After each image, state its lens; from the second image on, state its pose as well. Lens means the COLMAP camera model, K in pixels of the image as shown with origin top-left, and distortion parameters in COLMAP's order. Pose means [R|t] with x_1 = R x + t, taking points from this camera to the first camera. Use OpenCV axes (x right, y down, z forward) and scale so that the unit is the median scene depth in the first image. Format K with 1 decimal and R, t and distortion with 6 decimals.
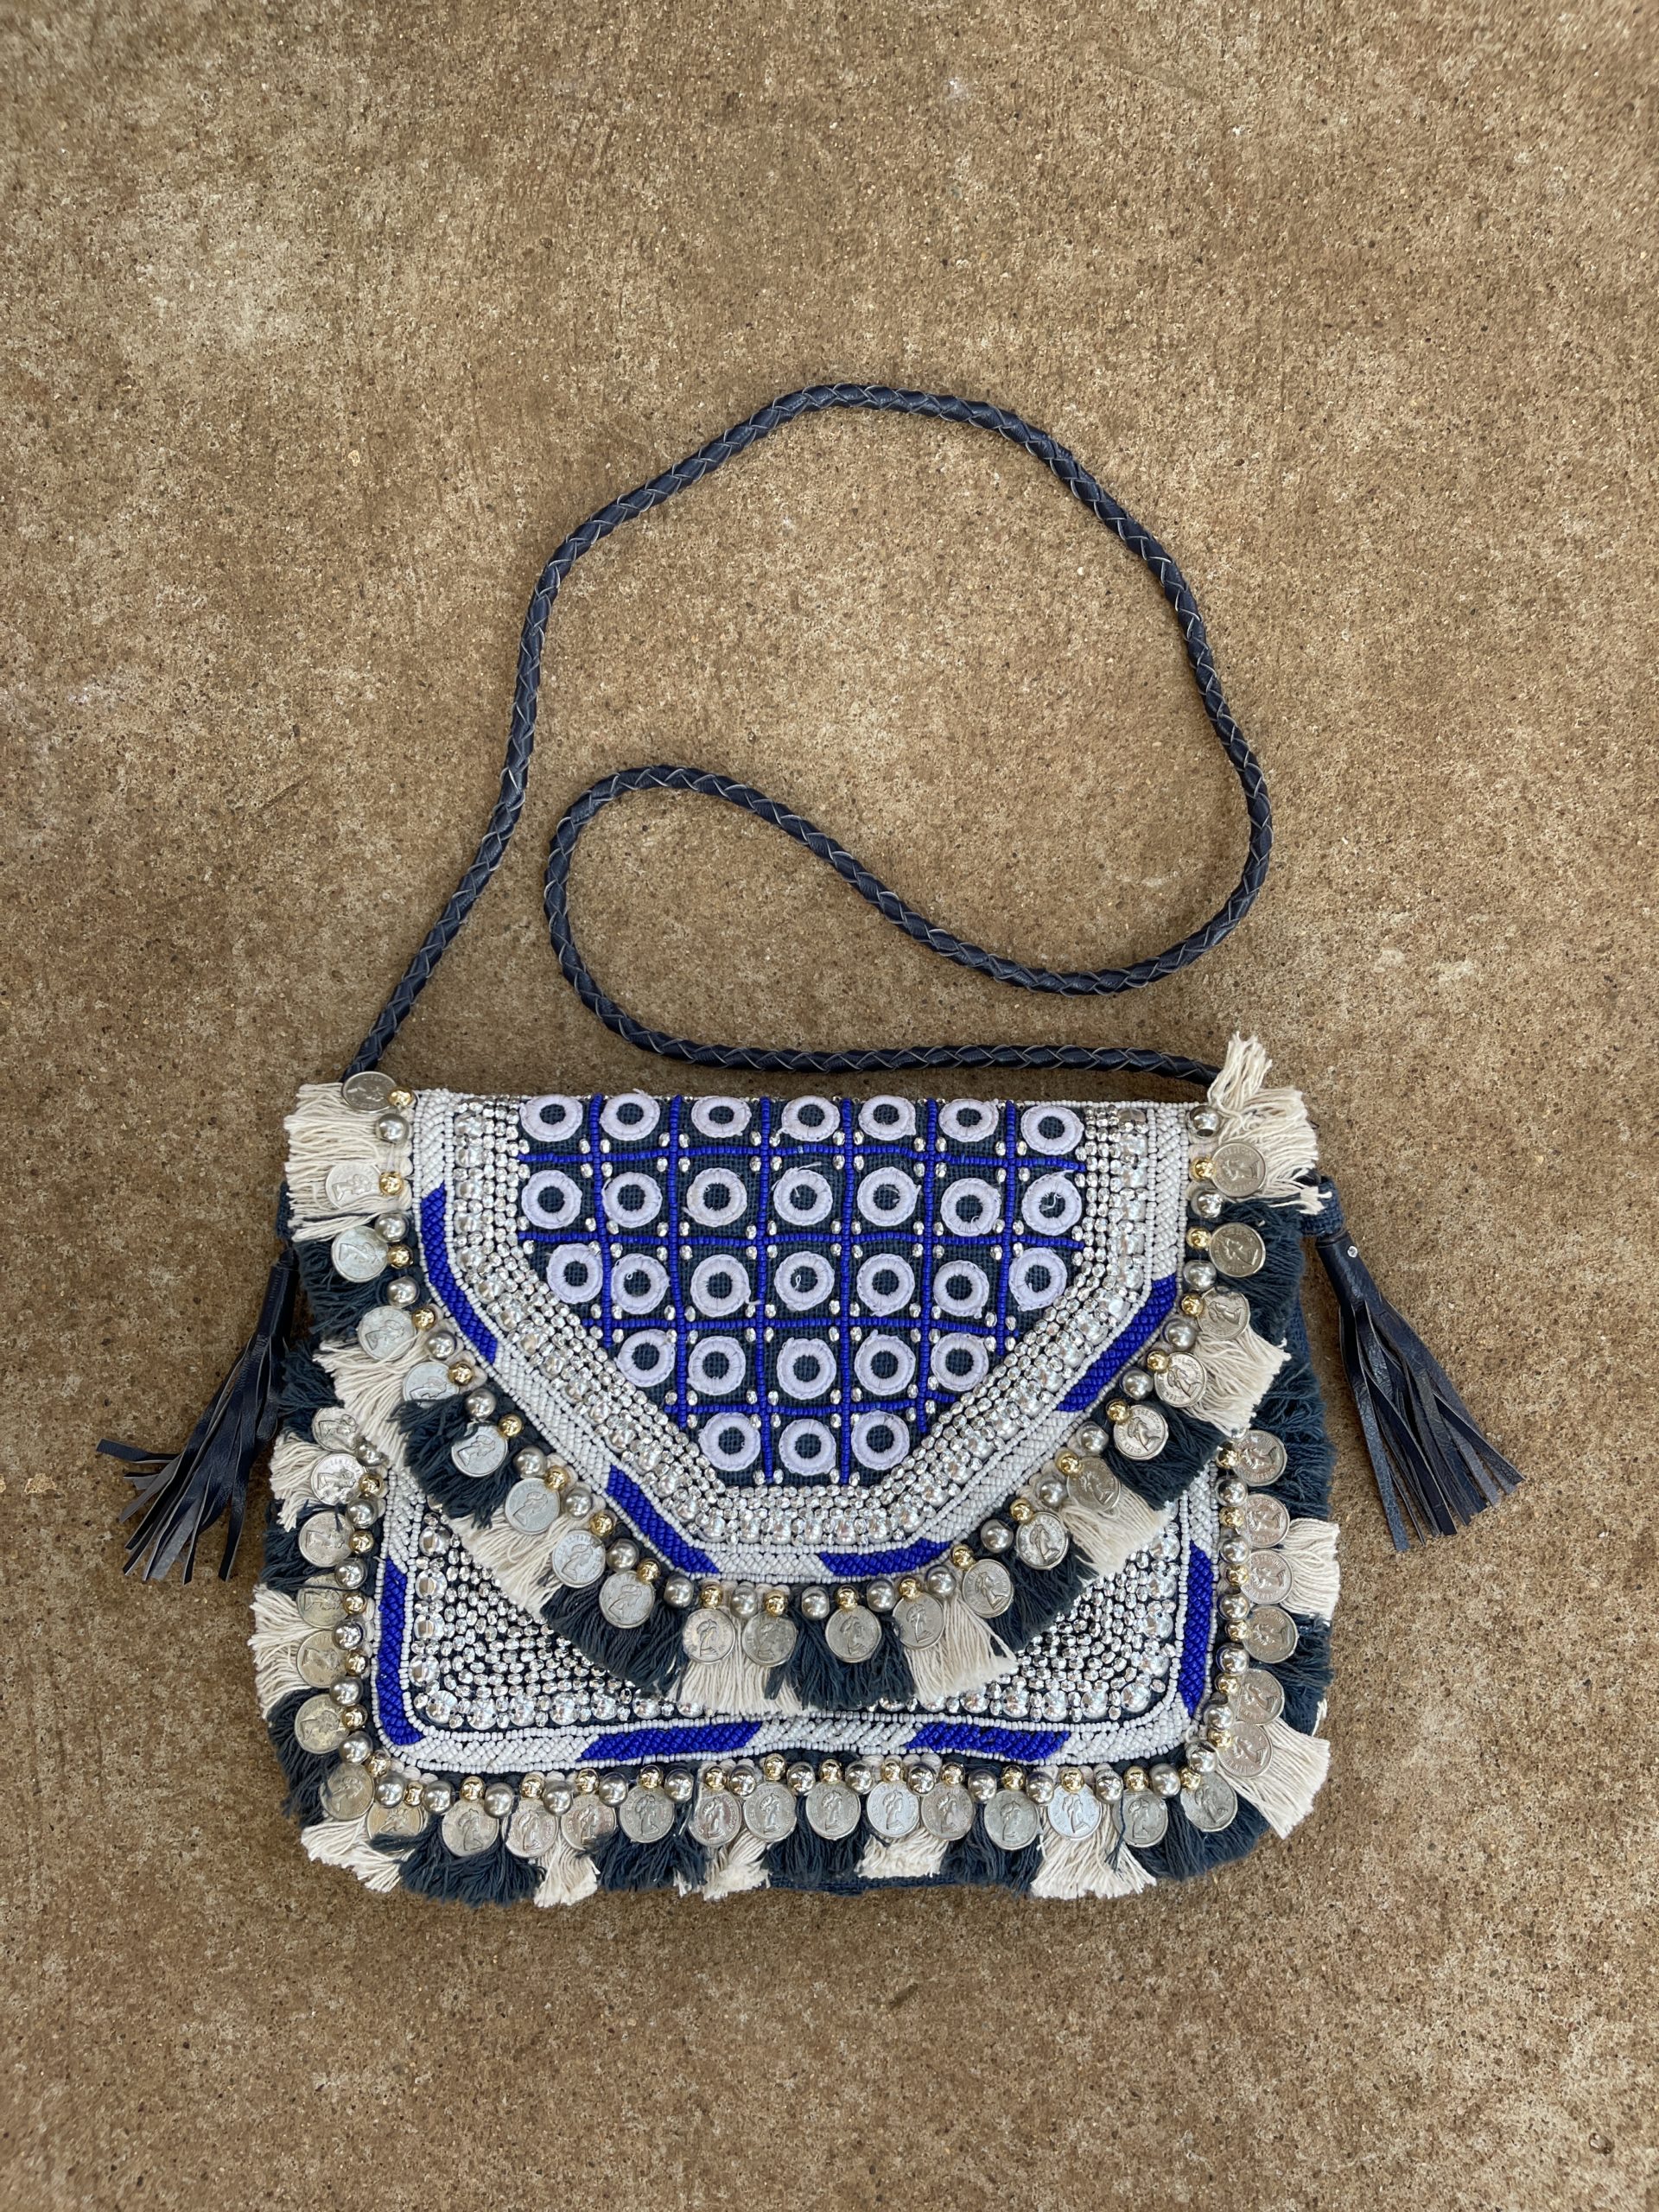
lens RADIAL K [[1608.4, 0, 847.7], [0, 1608.4, 1112.9], [0, 0, 1]] dist [0.064985, -0.083011]
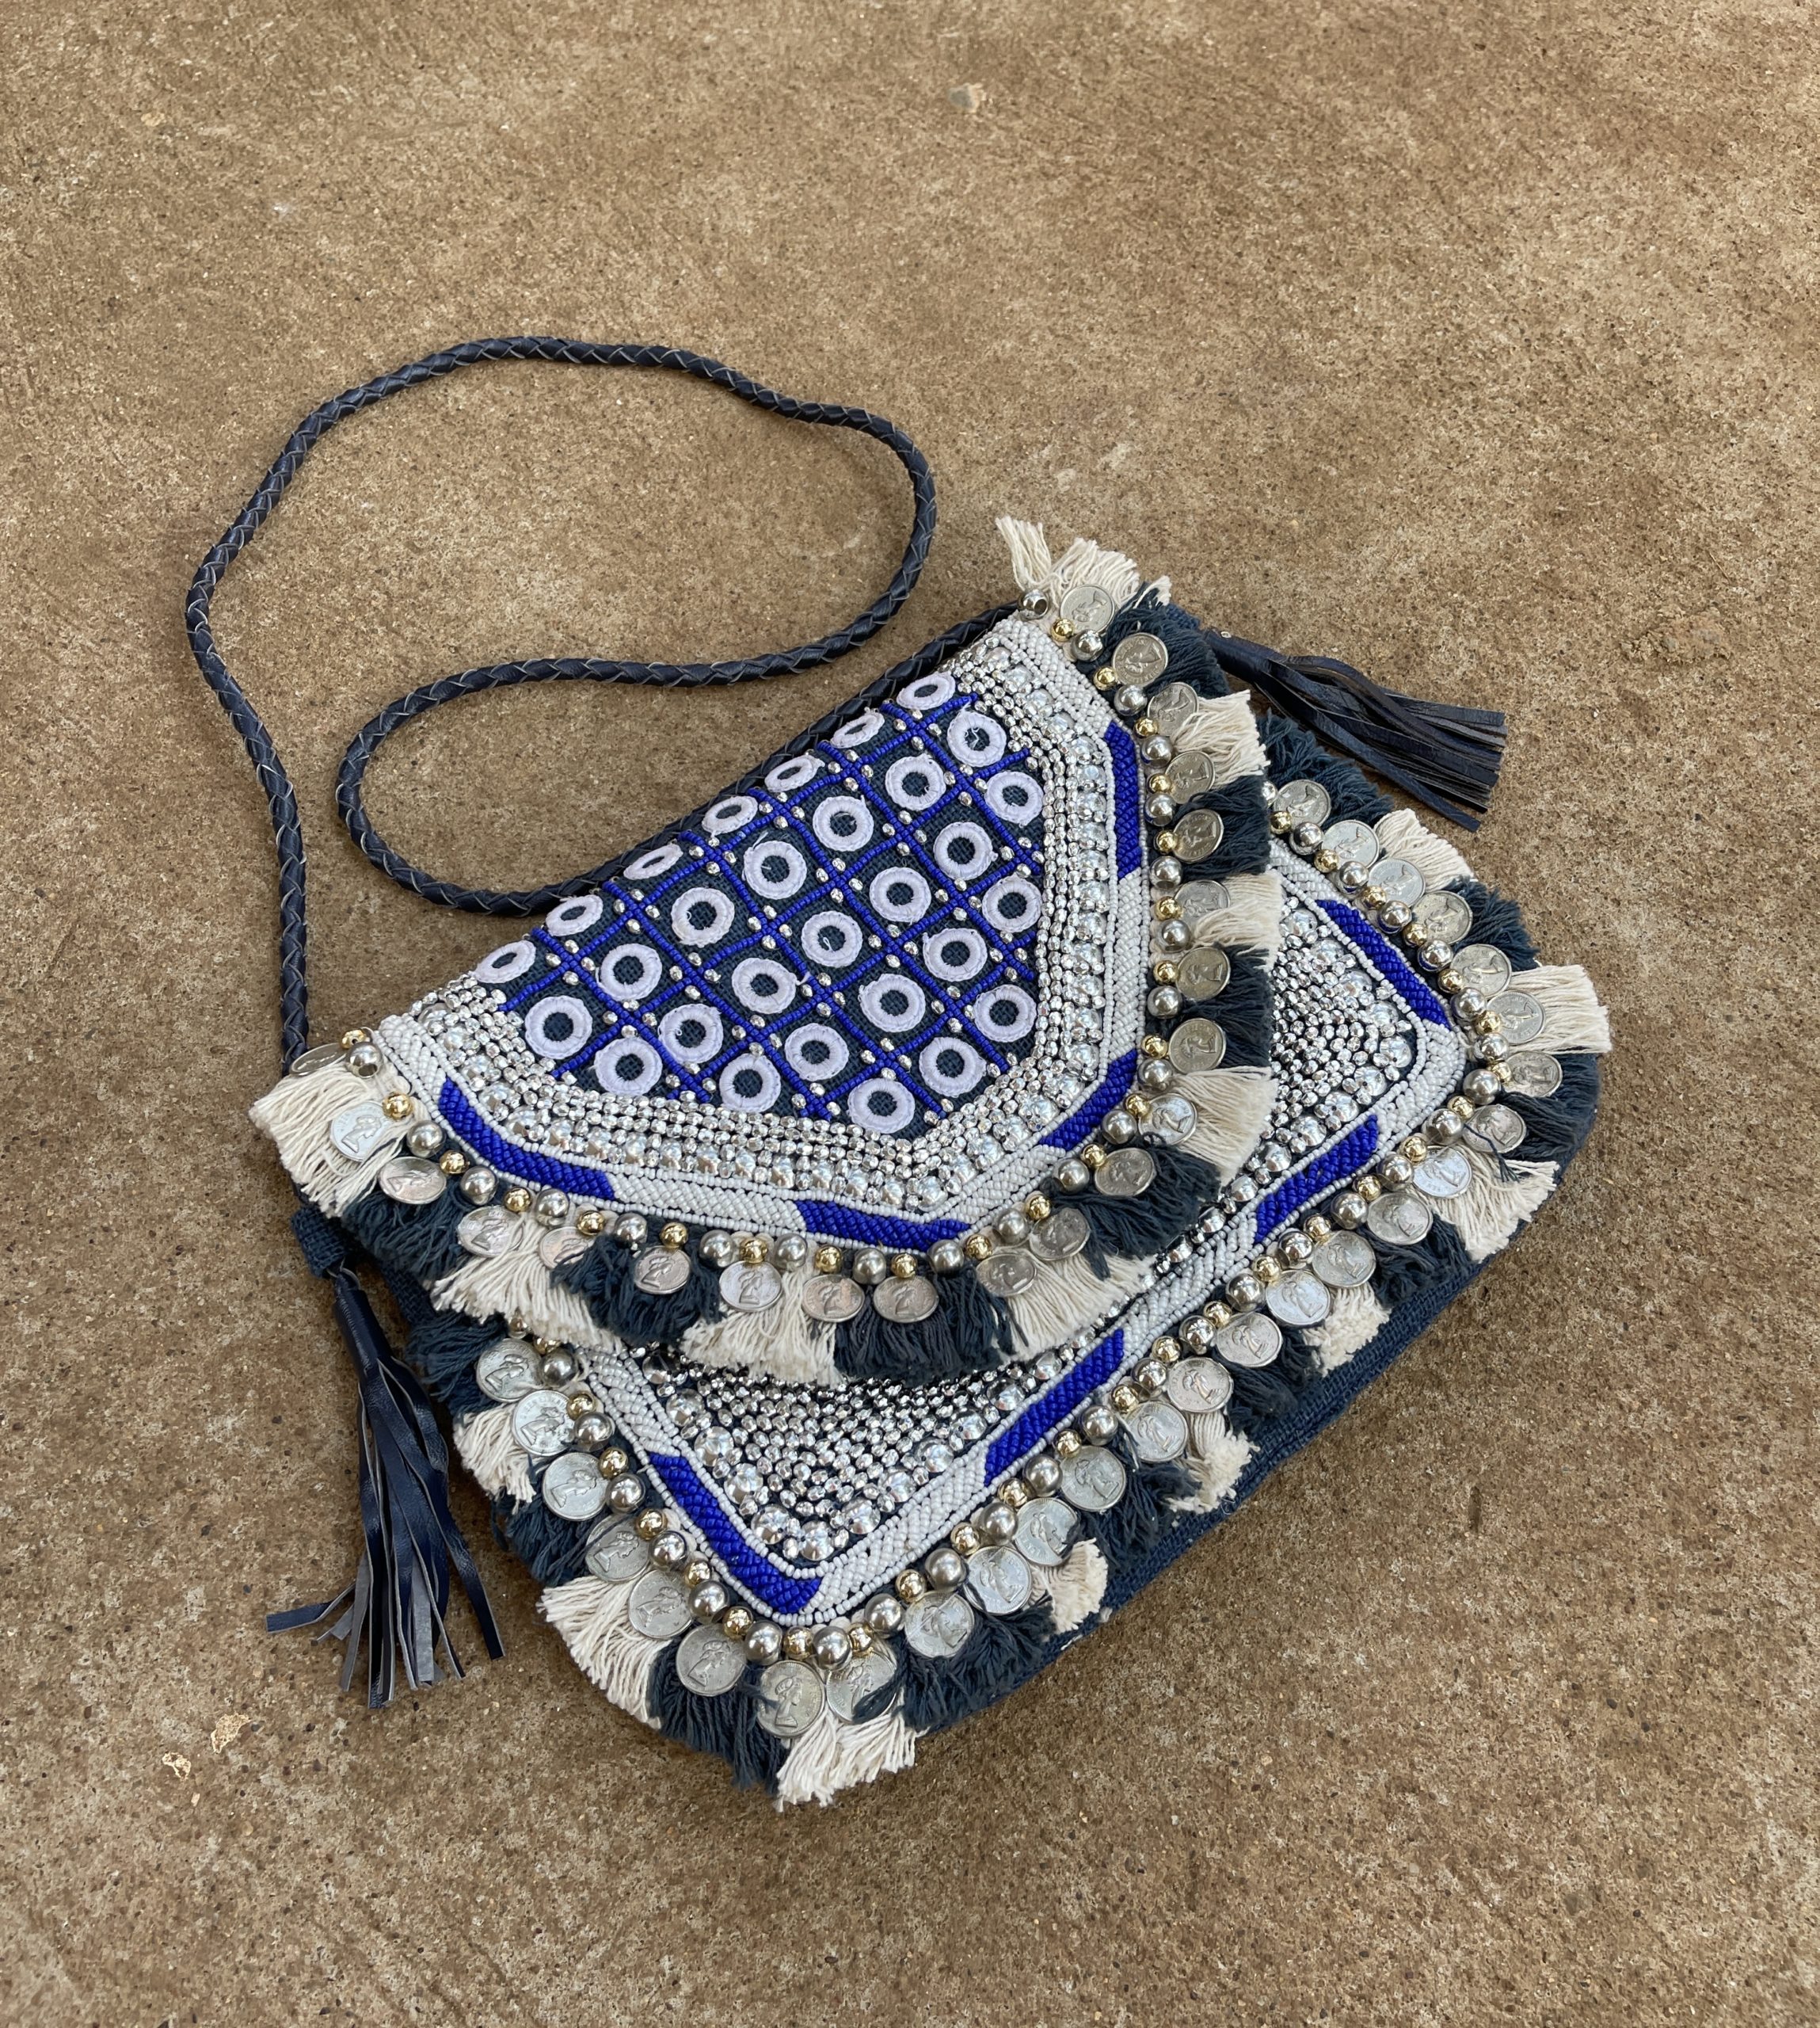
lens RADIAL K [[1789.6, 0, 902.7], [0, 1789.6, 998.2], [0, 0, 1]] dist [0.058711, -0.075858]
pose [[0.762749, -0.569052, 0.307236, -0.323898], [0.645452, 0.699316, -0.307163, 0.458883], [-0.040063, 0.432594, 0.900698, 0.074696]]
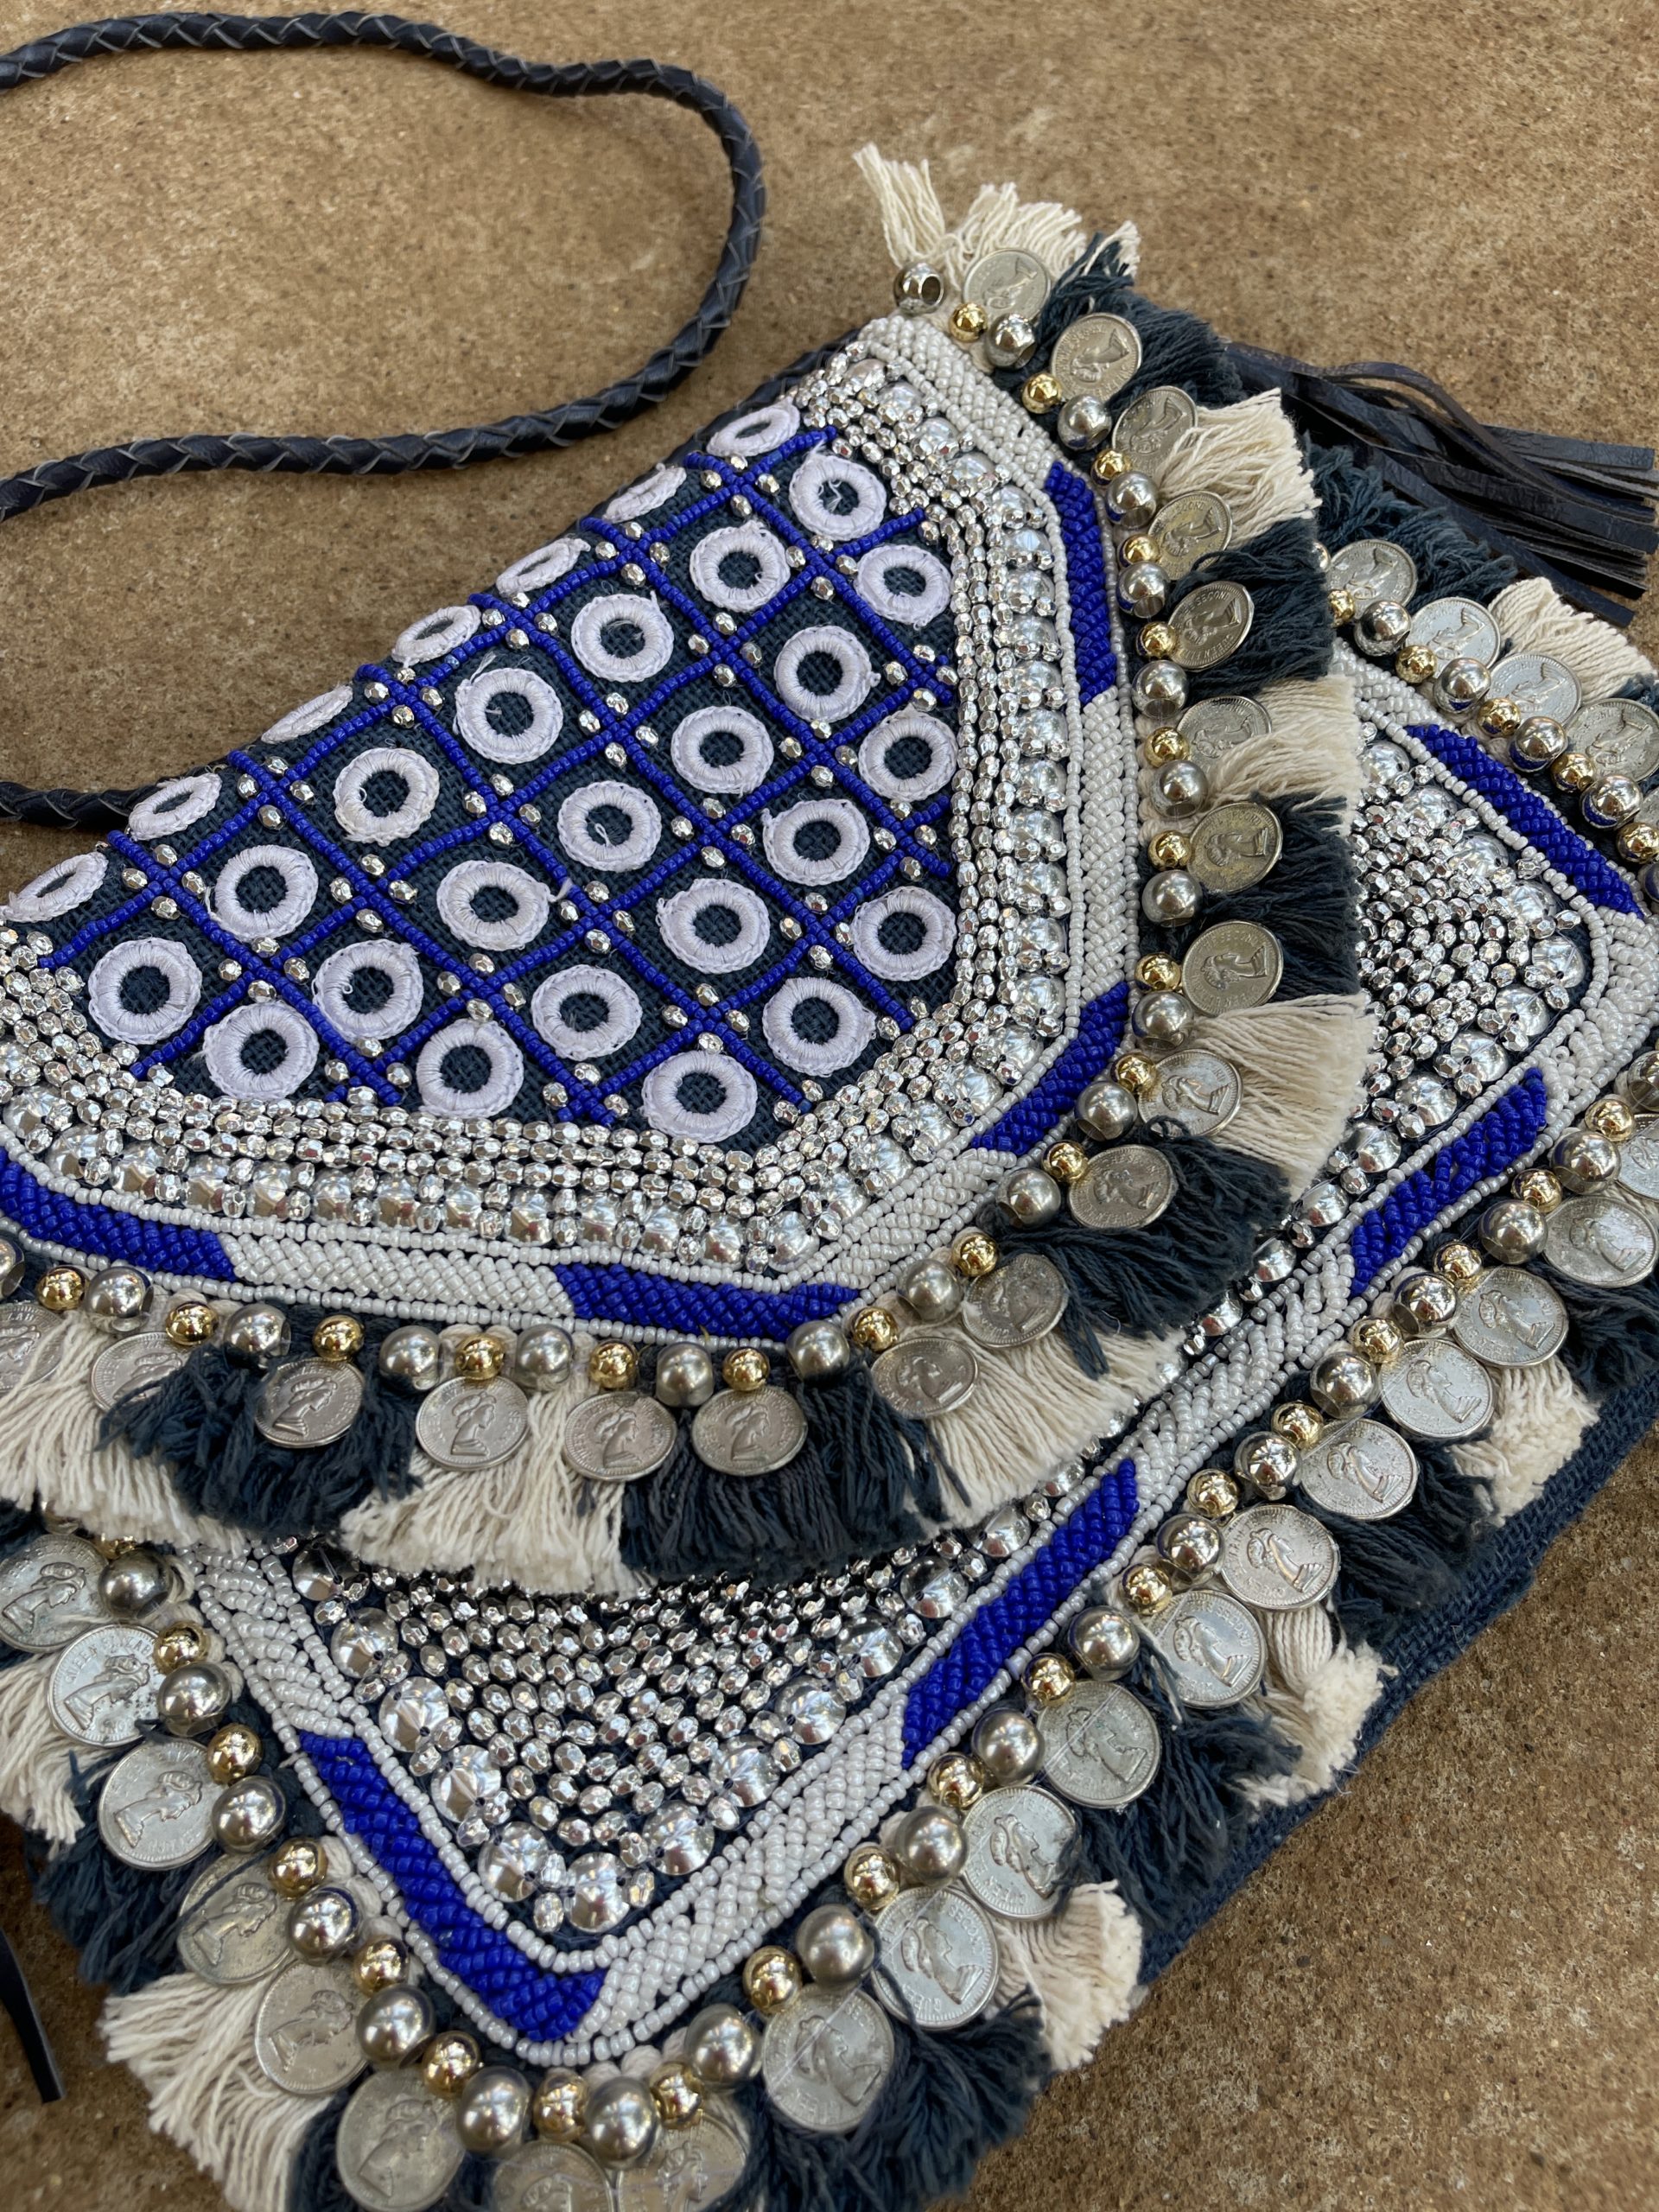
lens RADIAL K [[1608.4, 0, 815.7], [0, 1608.4, 1162.8], [0, 0, 1]] dist [0.064985, -0.083011]
pose [[0.733571, -0.629435, 0.256291, -0.186961], [0.679481, 0.686715, -0.258319, 0.367365], [-0.013403, 0.363640, 0.931443, 0.499689]]
